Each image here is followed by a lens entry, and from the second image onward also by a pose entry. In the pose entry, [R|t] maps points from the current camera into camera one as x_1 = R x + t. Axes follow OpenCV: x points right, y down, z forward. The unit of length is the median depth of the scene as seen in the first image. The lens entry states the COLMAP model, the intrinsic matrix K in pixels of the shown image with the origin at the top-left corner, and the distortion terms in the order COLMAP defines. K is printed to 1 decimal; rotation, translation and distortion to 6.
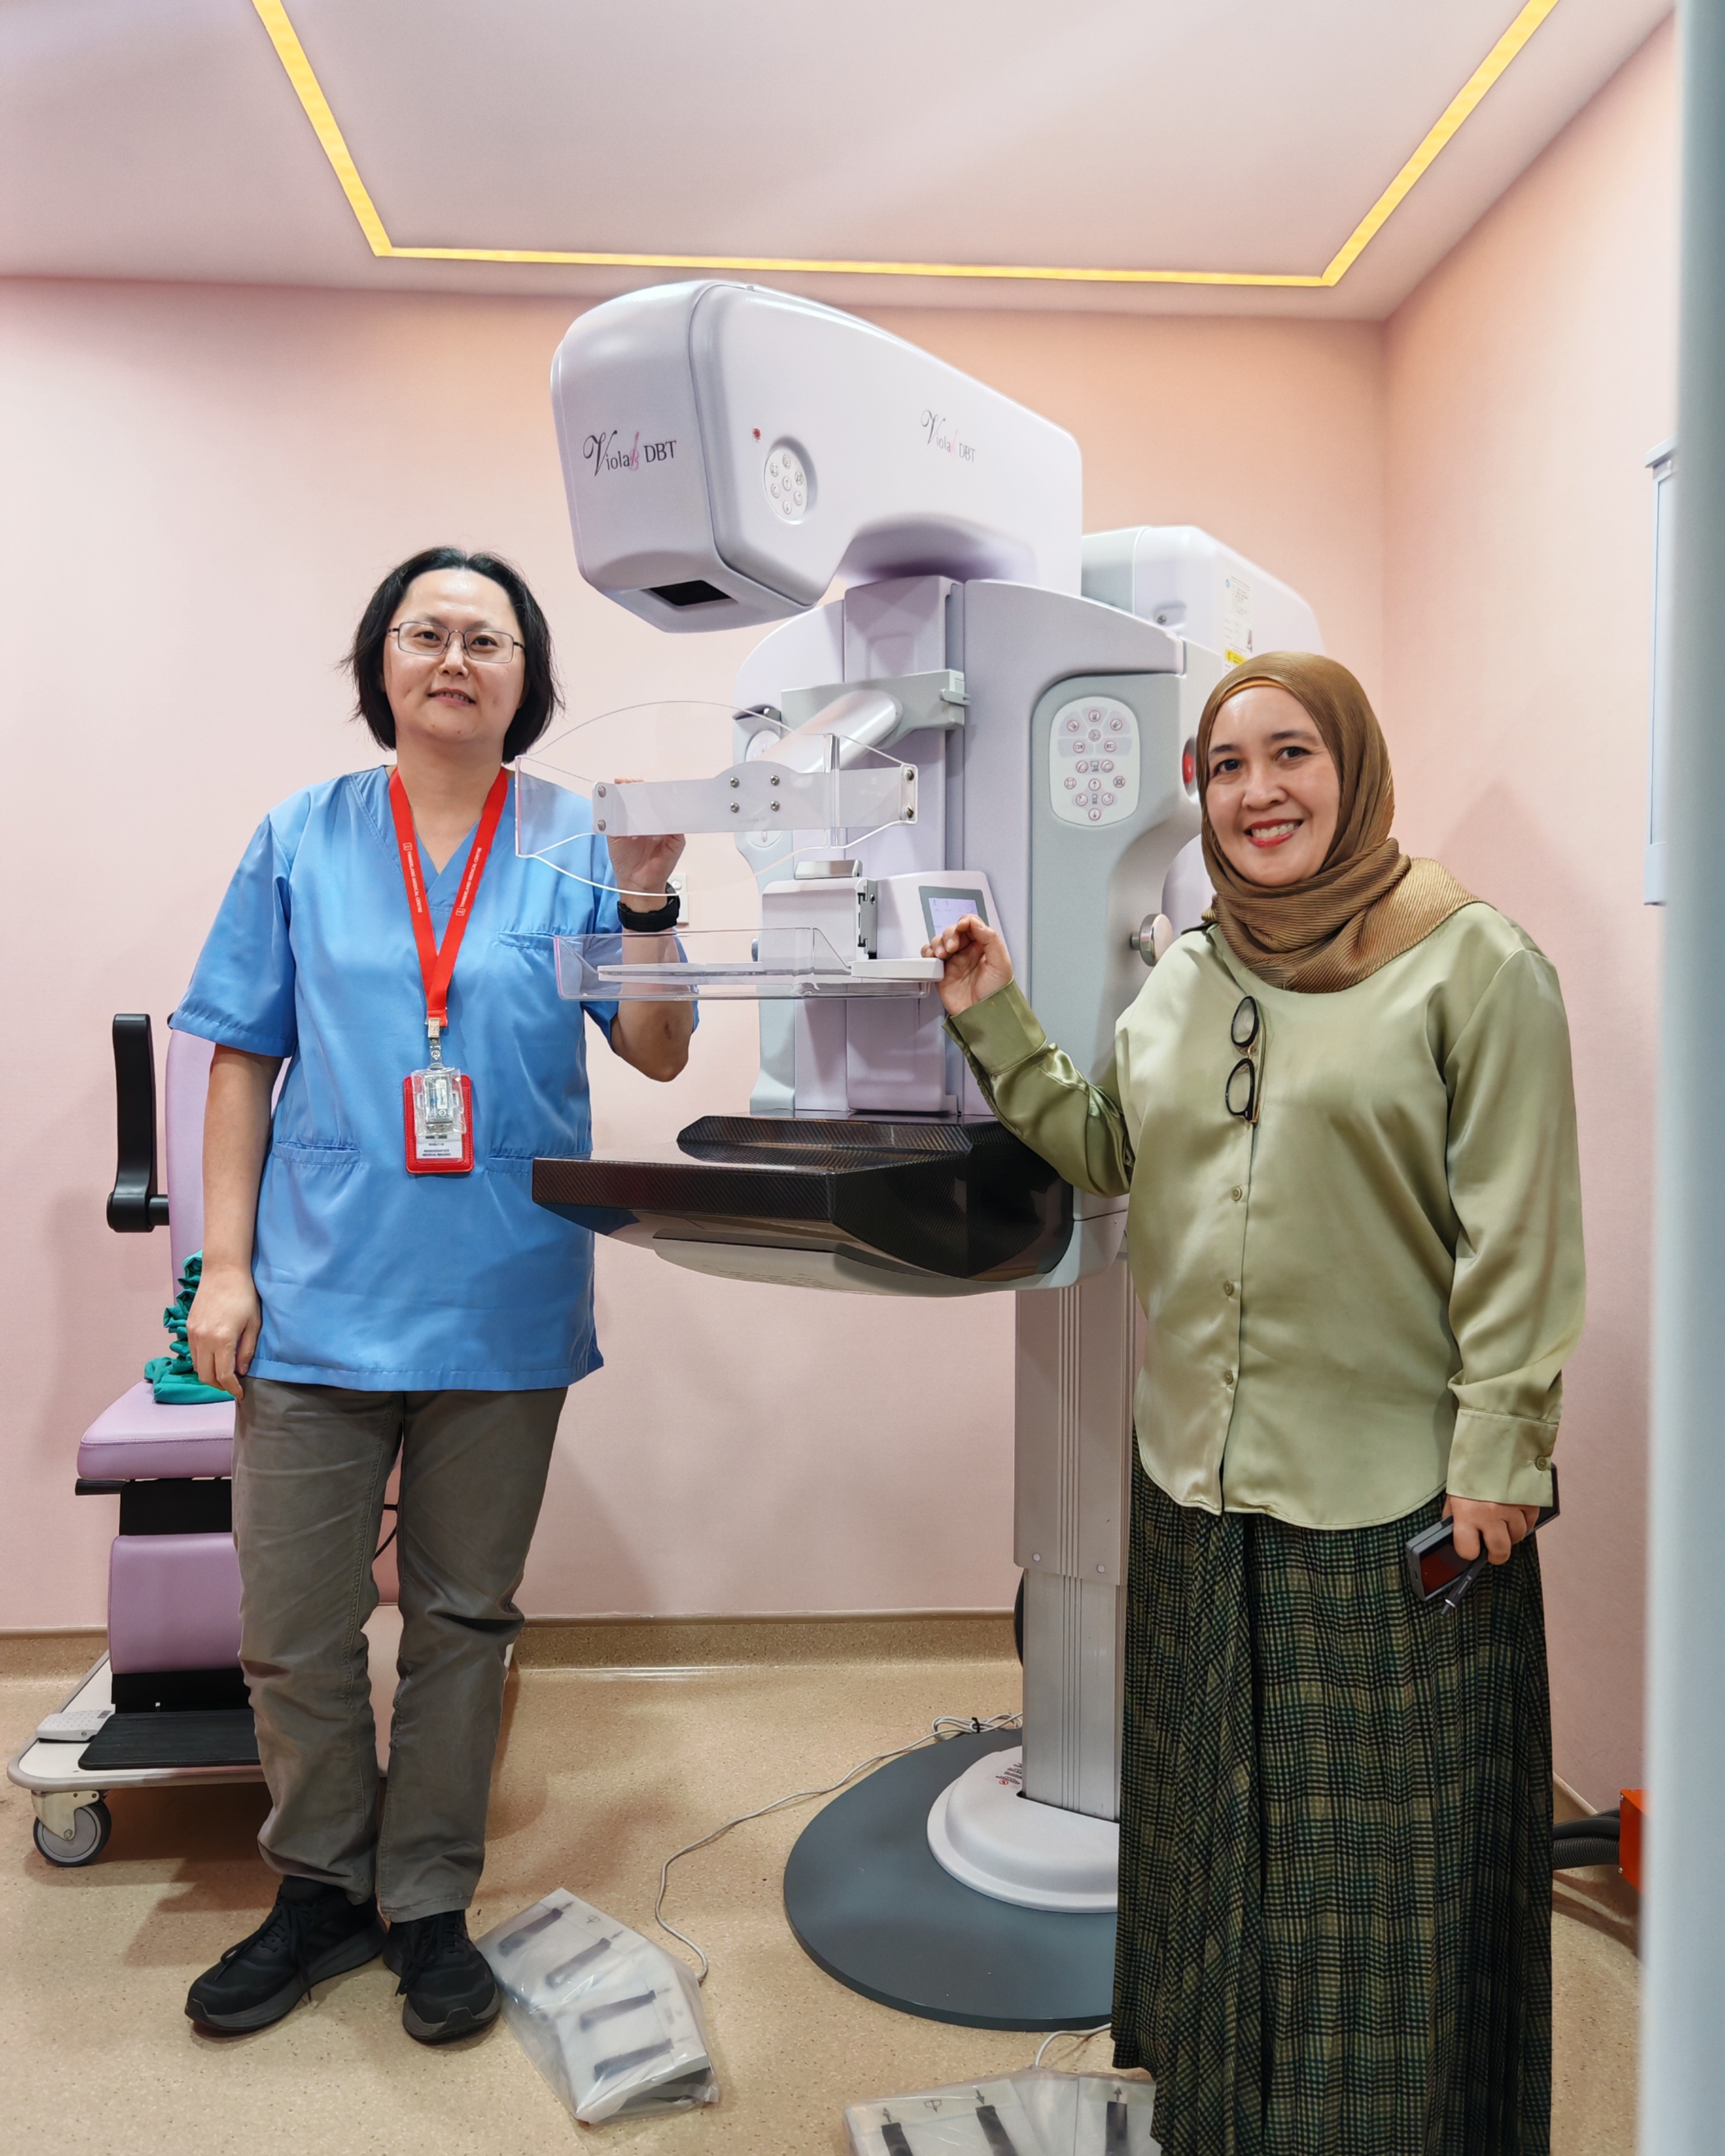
lens RADIAL K [[1795.8, 0, 861.7], [0, 1795.8, 1067.2], [0, 0, 1]] dist [-0.012420, 0.010553]
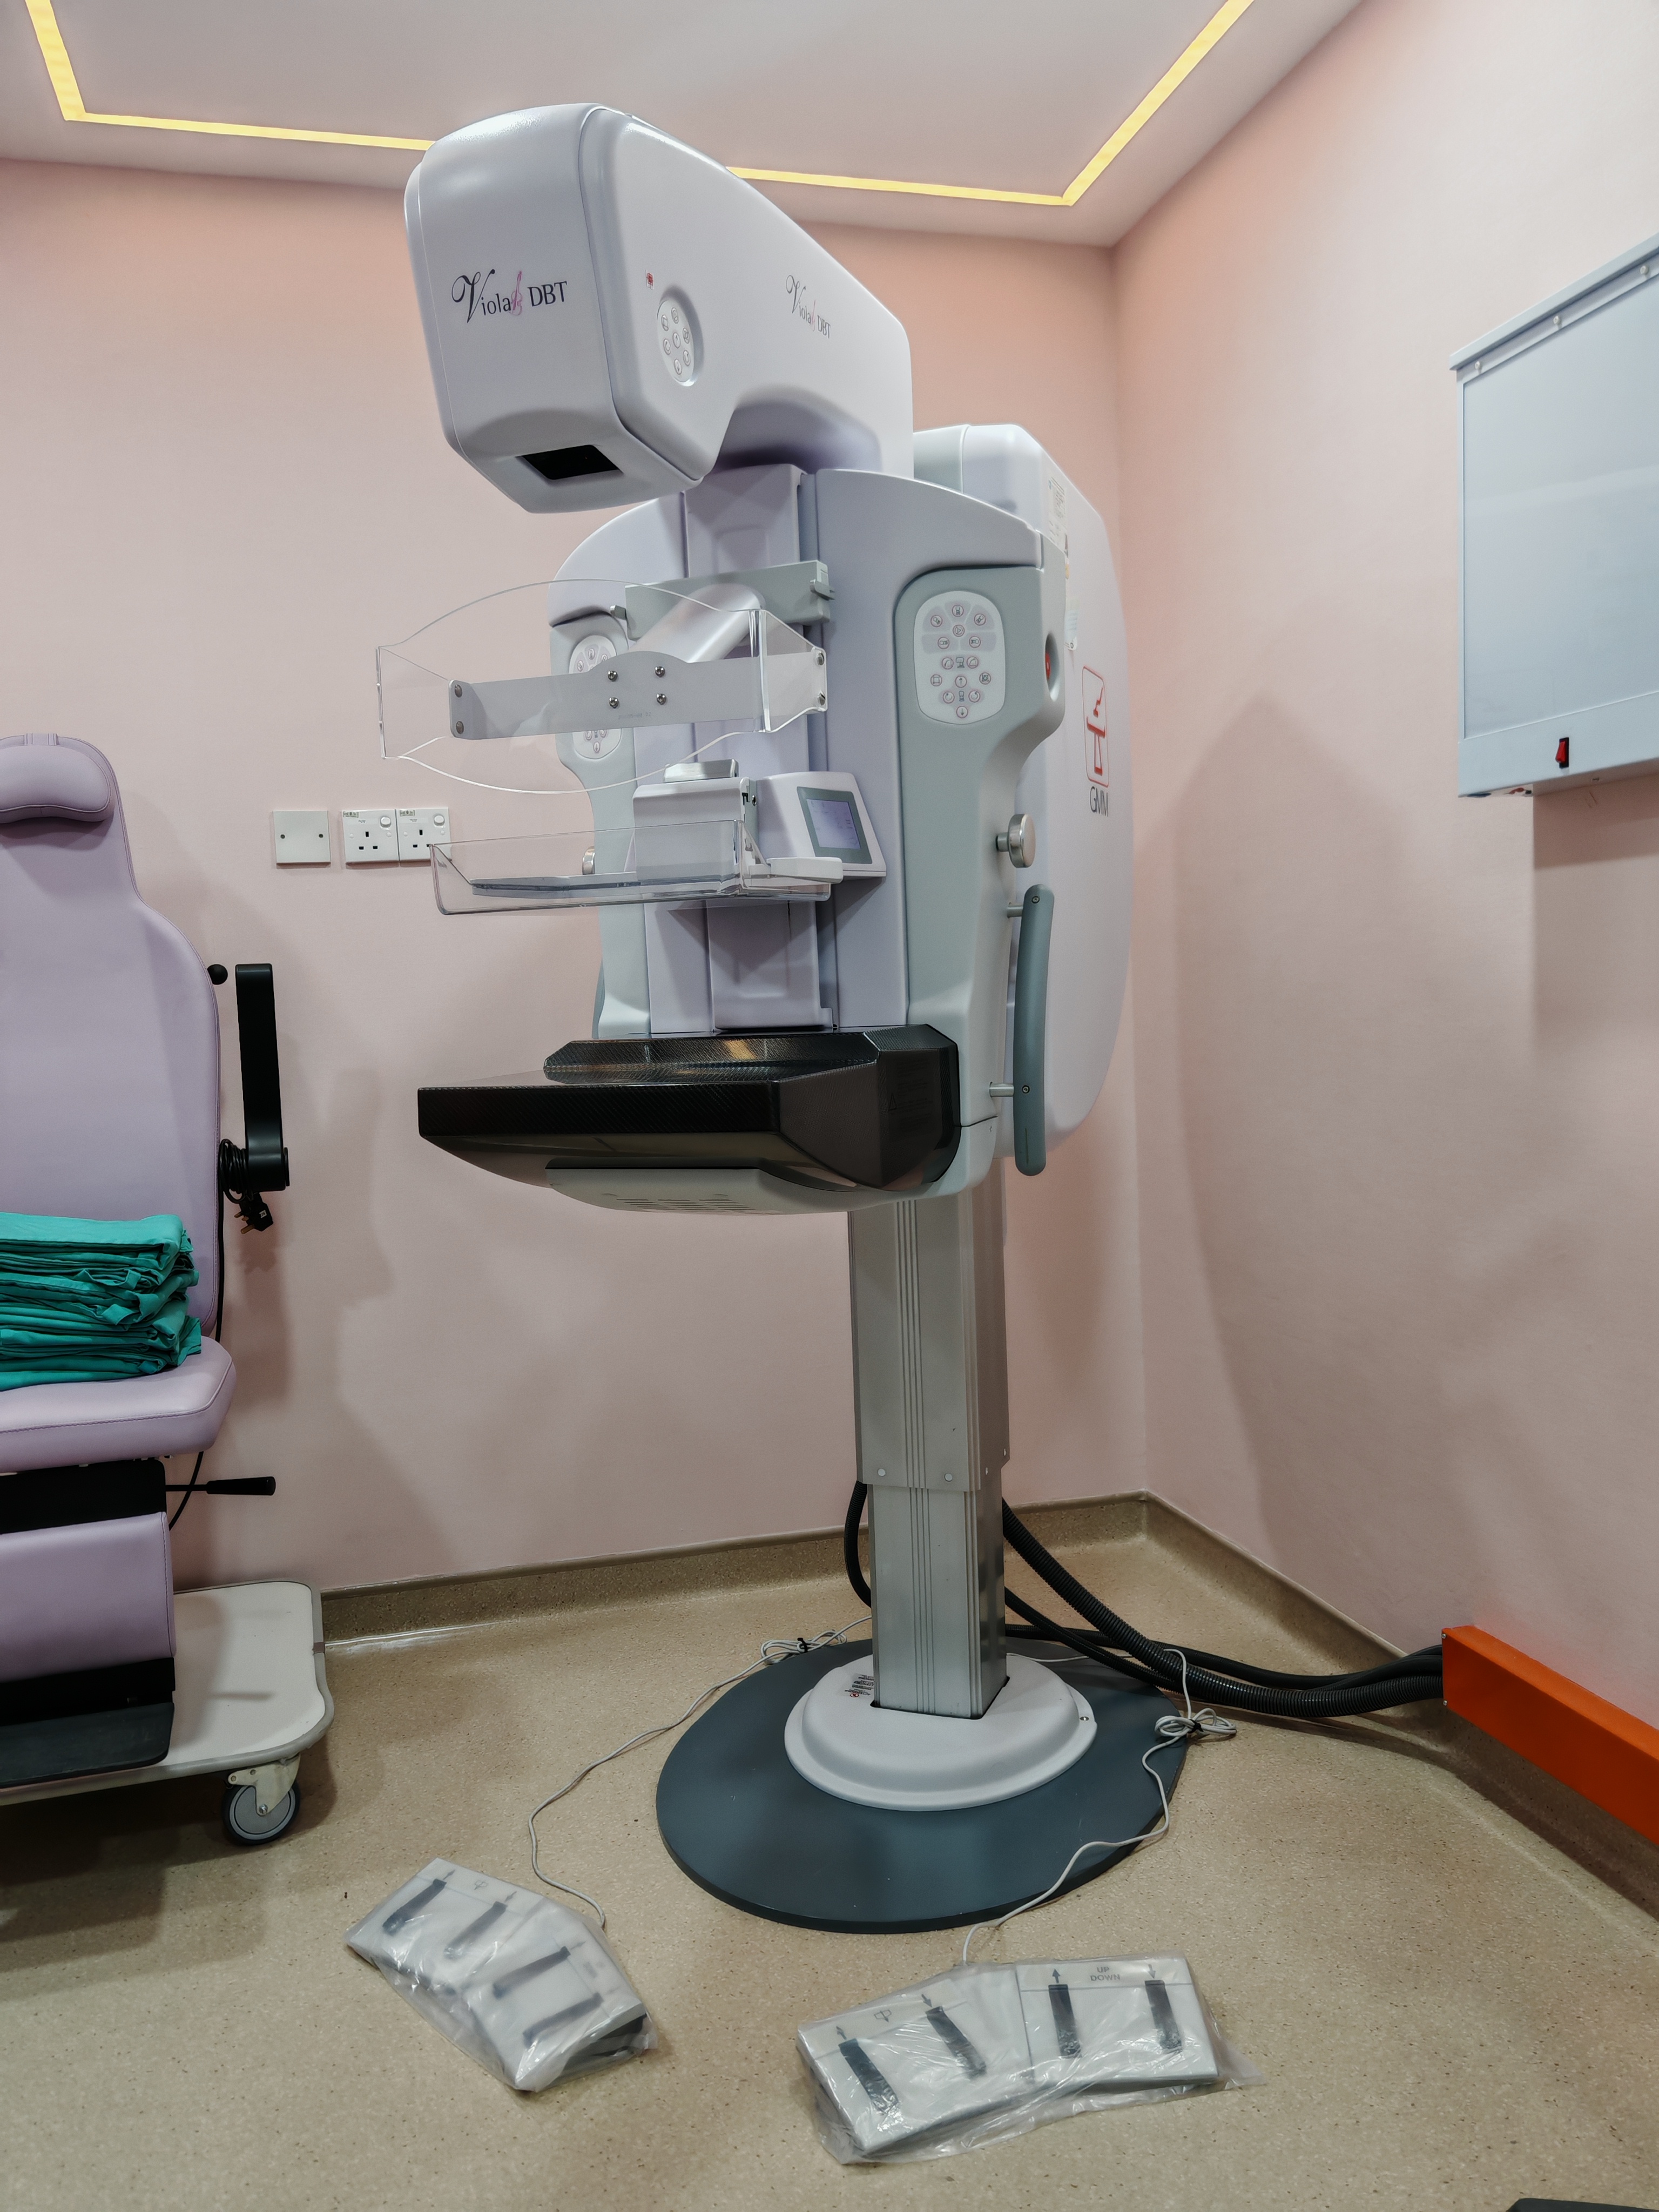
lens RADIAL K [[1719.8, 0, 834.1], [0, 1719.8, 1119.5], [0, 0, 1]] dist [-0.002344, -0.001904]
pose [[0.978990, -0.058126, 0.195449, -0.133579], [0.048021, 0.997272, 0.056052, 0.024734], [-0.198174, -0.045489, 0.979111, 0.083640]]
